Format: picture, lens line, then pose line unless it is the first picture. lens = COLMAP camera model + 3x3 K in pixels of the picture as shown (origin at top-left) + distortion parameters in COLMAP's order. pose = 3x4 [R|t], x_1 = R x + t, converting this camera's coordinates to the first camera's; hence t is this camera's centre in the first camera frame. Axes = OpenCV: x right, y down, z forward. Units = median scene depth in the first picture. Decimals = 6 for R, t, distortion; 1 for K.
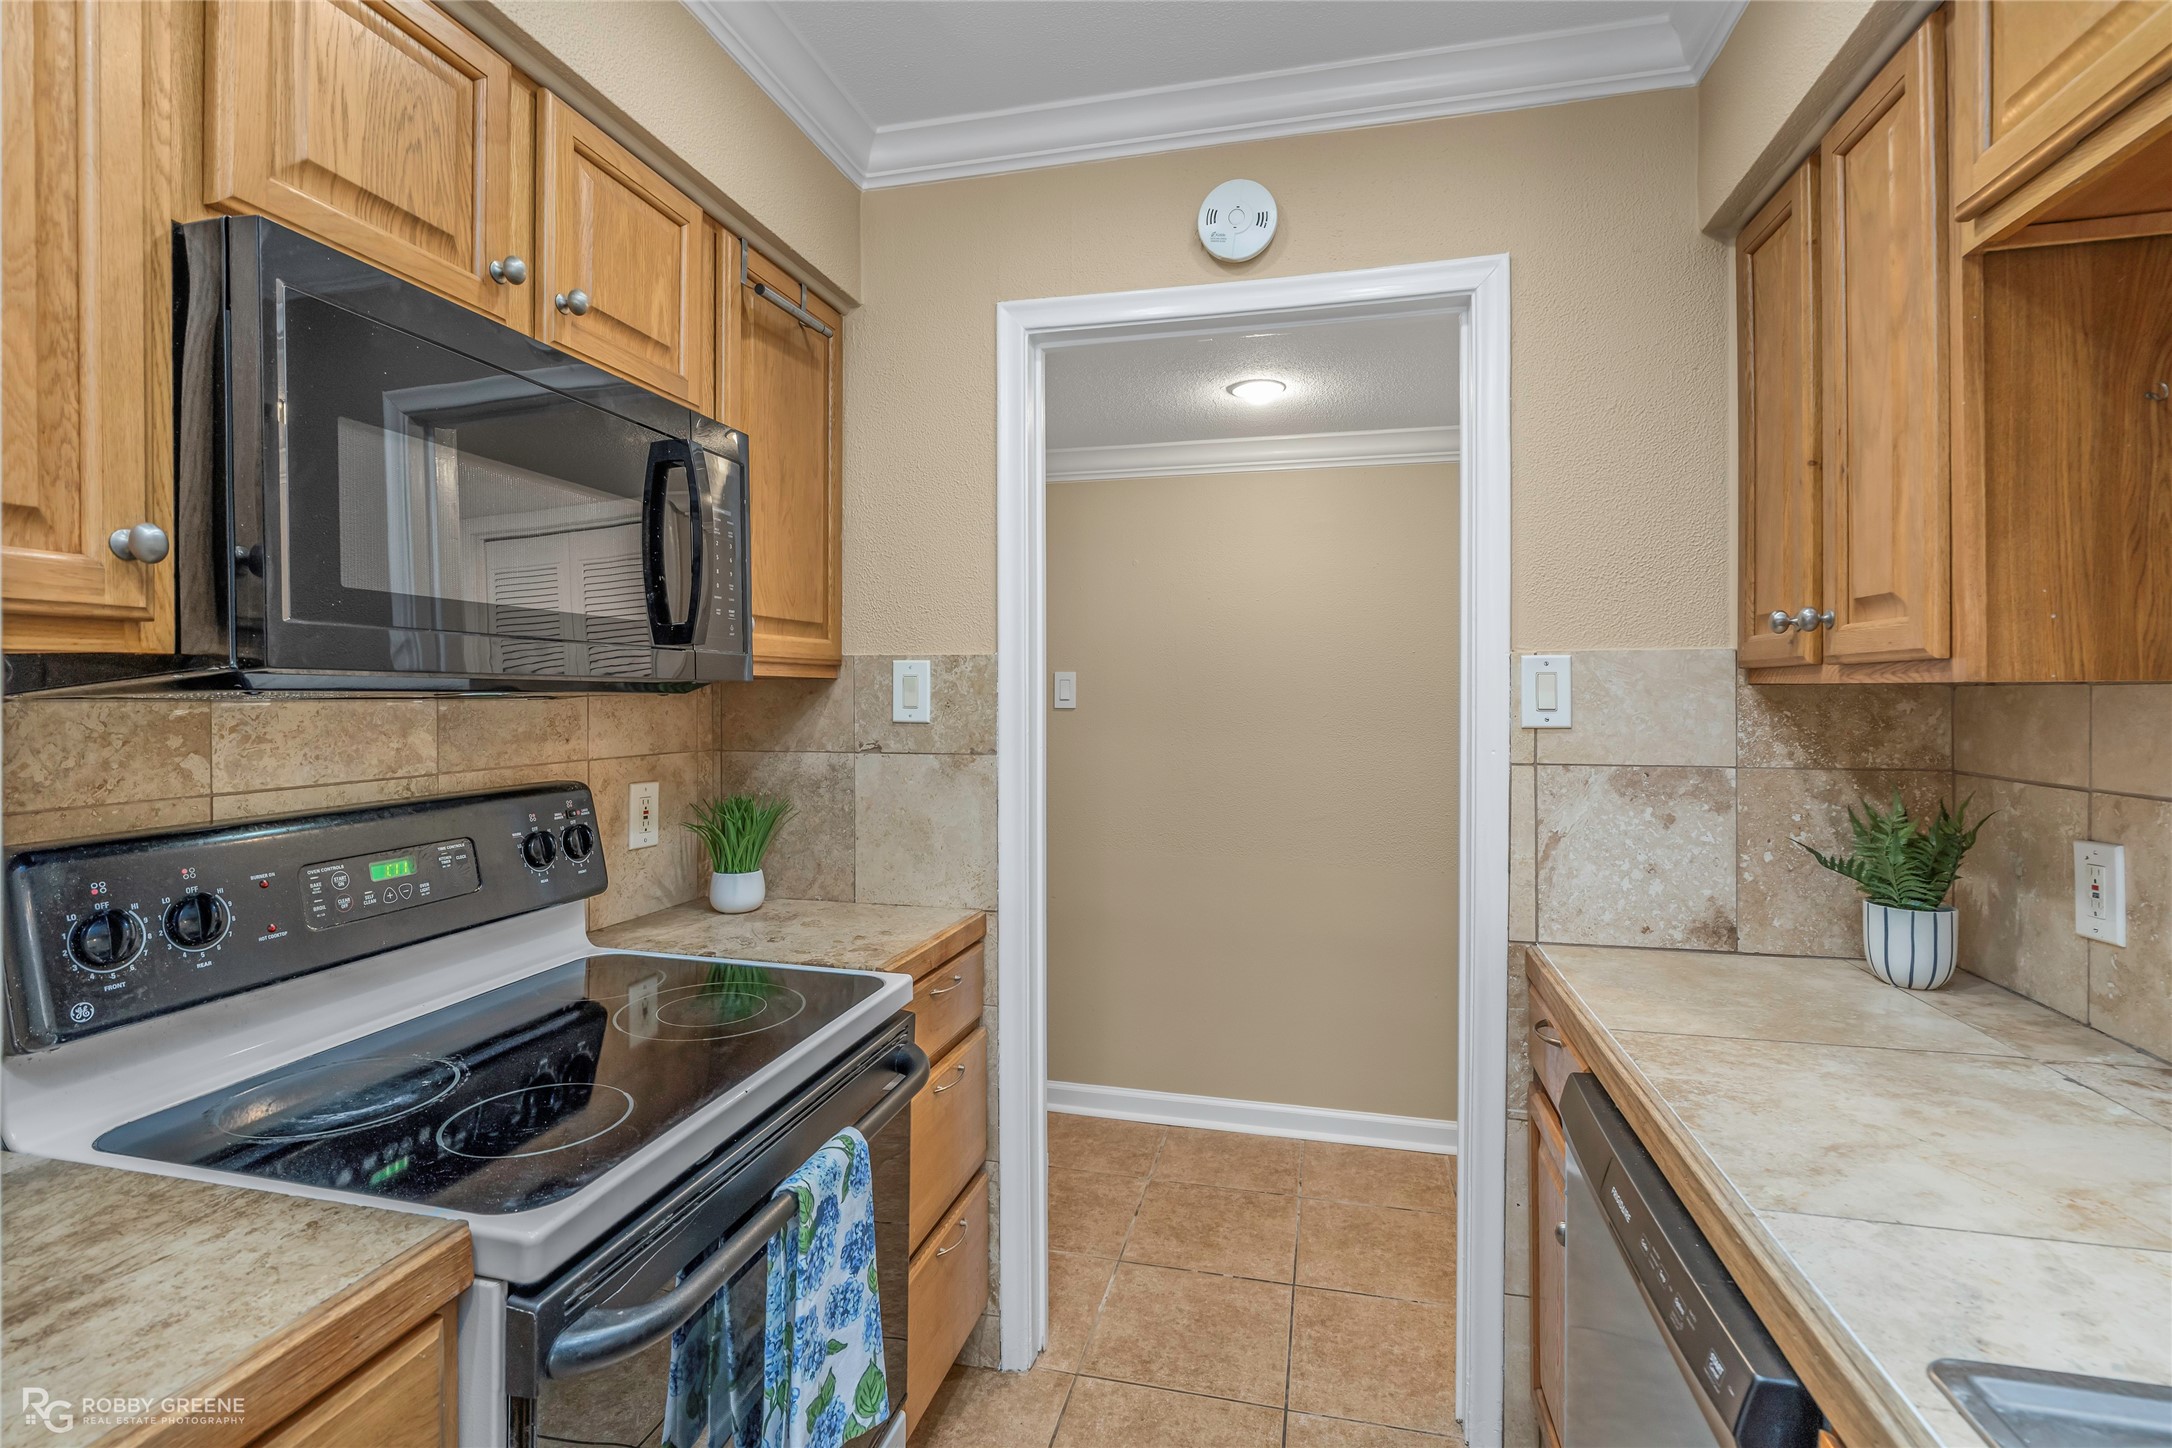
lens RADIAL K [[993.0, 0, 1083.3], [0, 993.0, 693.3], [0, 0, 1]] dist [-0.006716, 0.001509]
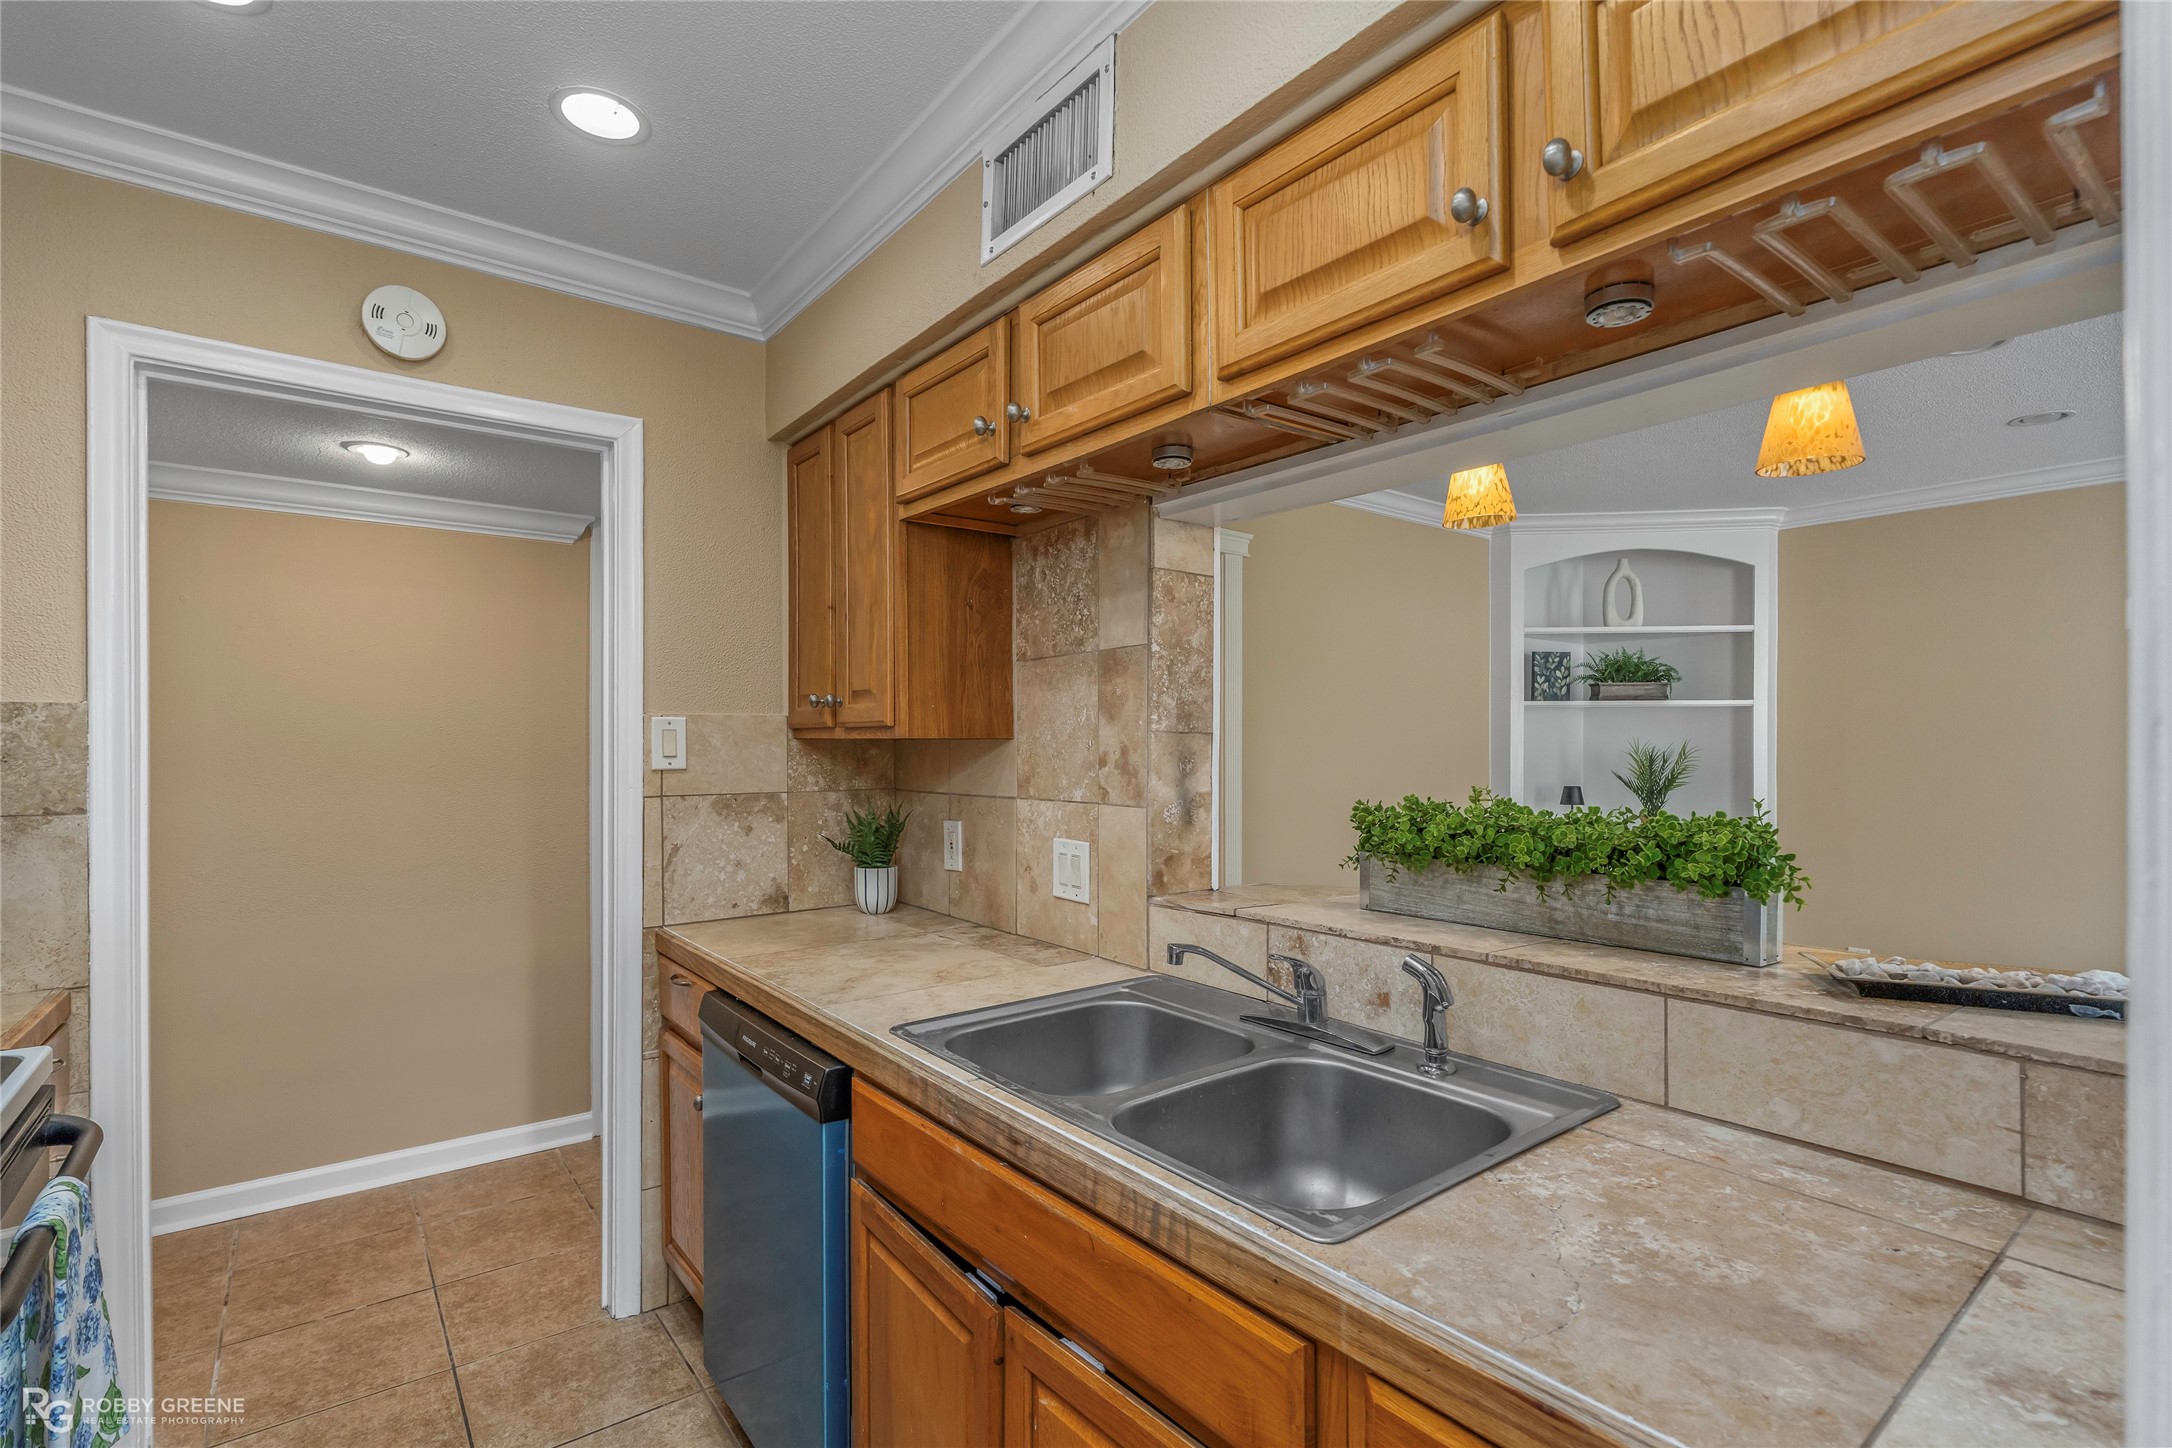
lens RADIAL K [[1002.1, 0, 1078.2], [0, 1002.1, 746.5], [0, 0, 1]] dist [0.000579, 0.000320]
pose [[0.618280, -0.003604, 0.785950, -0.337562], [0.002125, 0.999993, 0.002915, -0.000411], [-0.785955, -0.000132, 0.618283, -0.378258]]
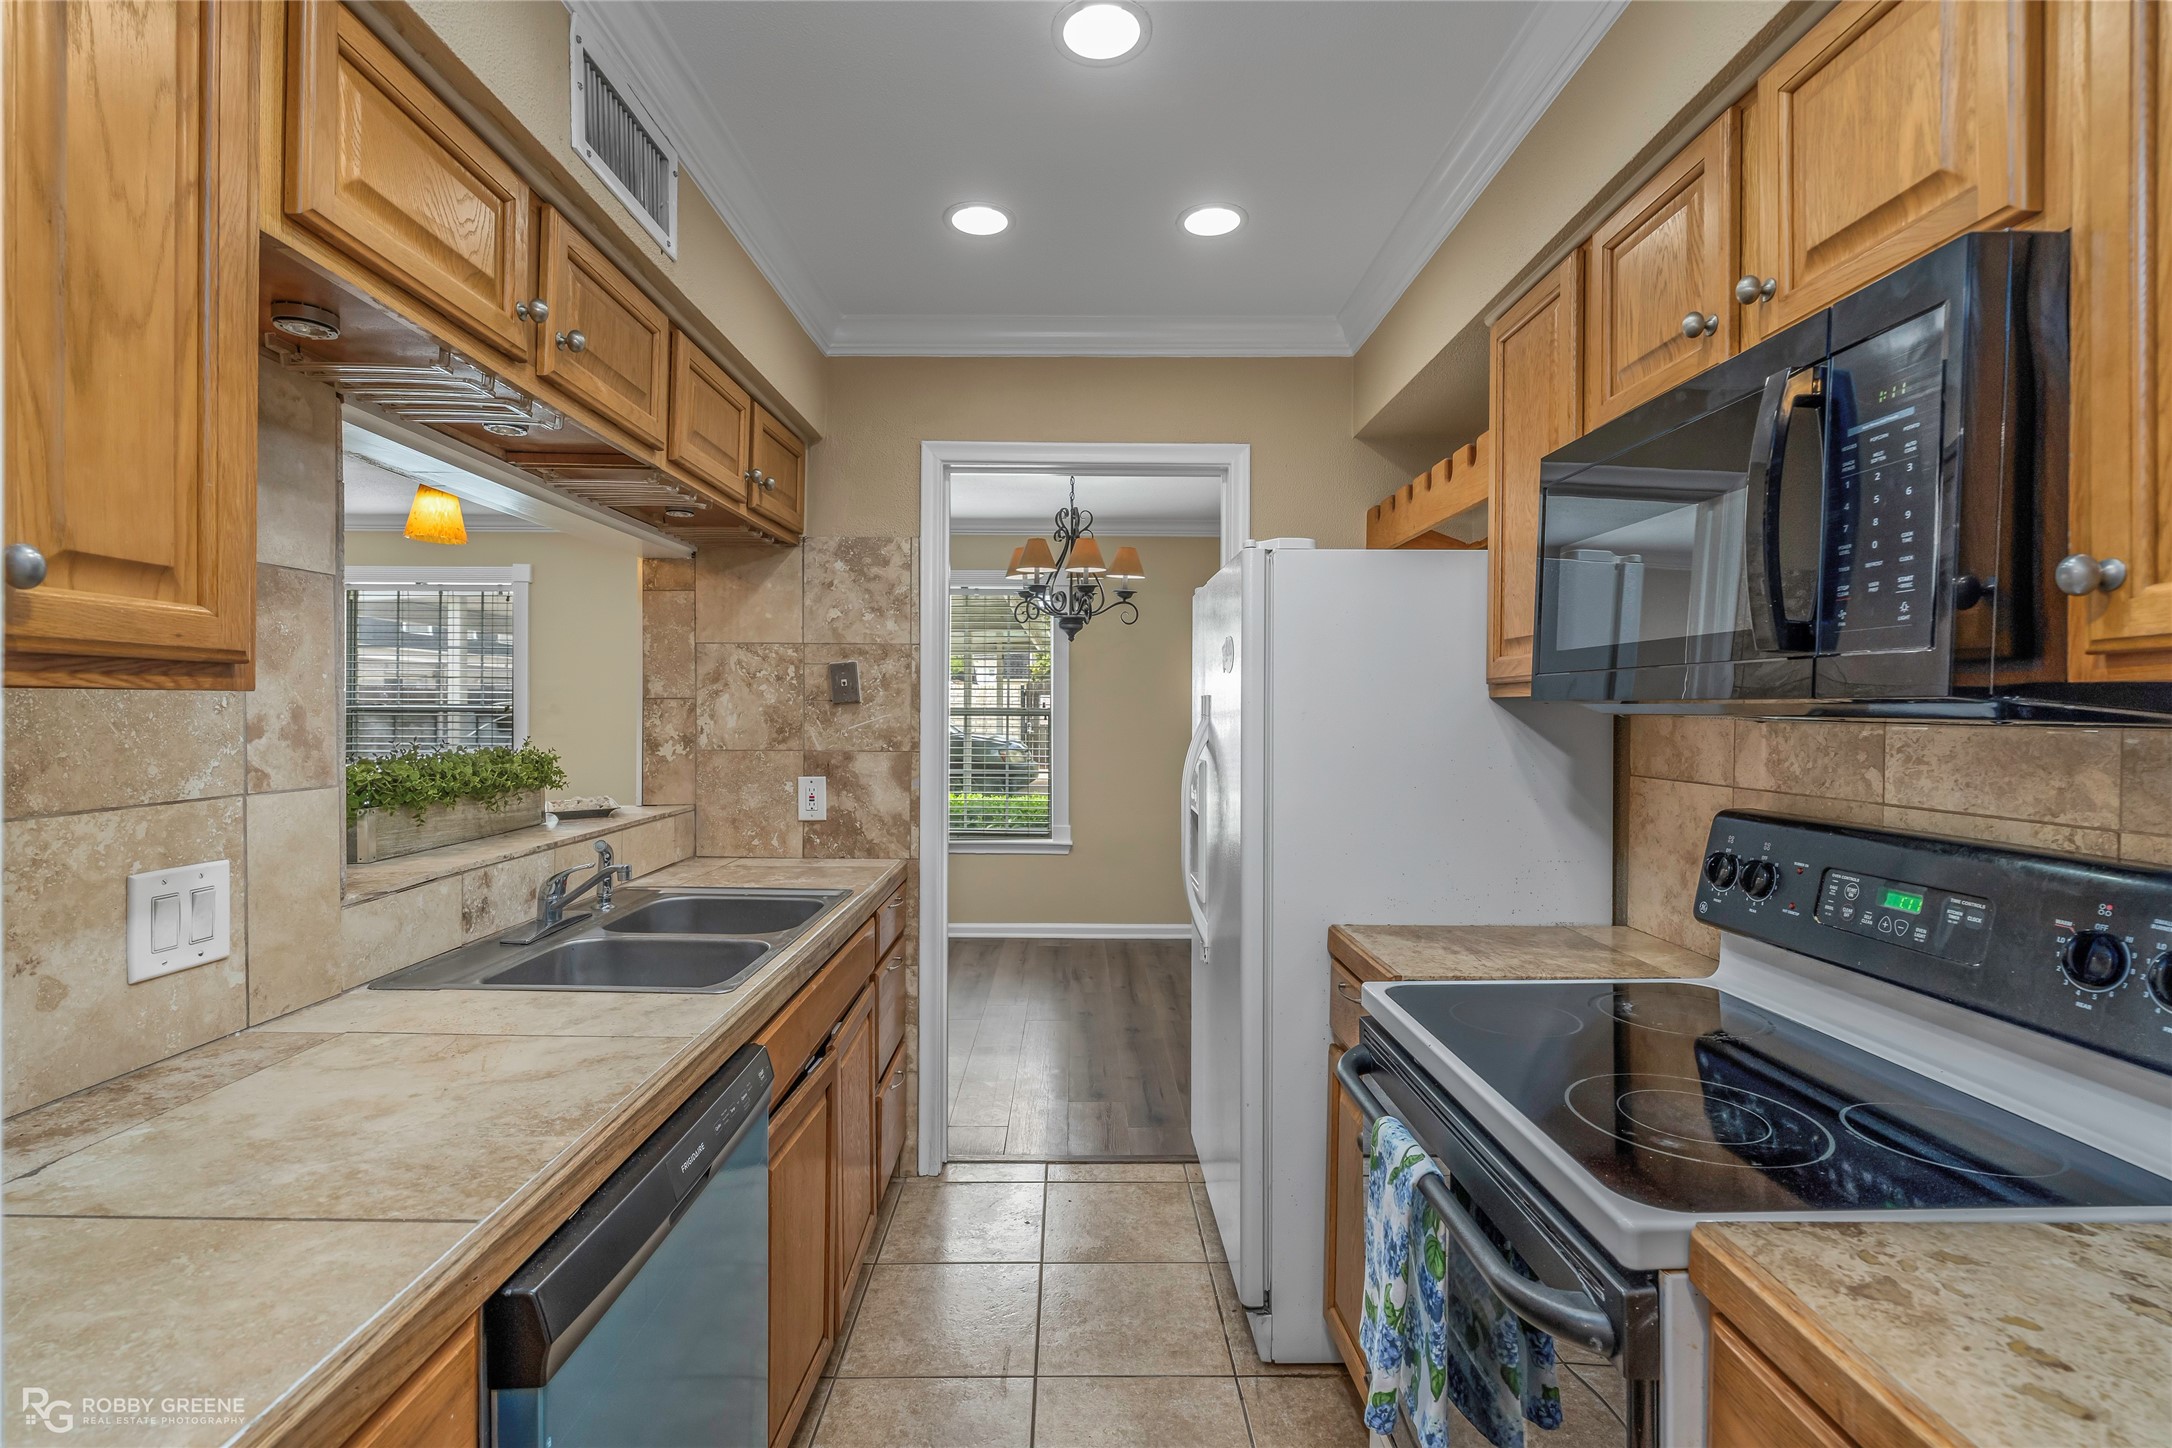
lens RADIAL K [[971.5, 0, 1089.1], [0, 971.5, 717.7], [0, 0, 1]] dist [-0.011480, 0.003805]
pose [[-0.966087, -0.006792, -0.258126, 0.282563], [-0.009047, 0.999931, 0.007550, -0.000629], [0.258057, 0.009629, -0.966082, 1.568457]]
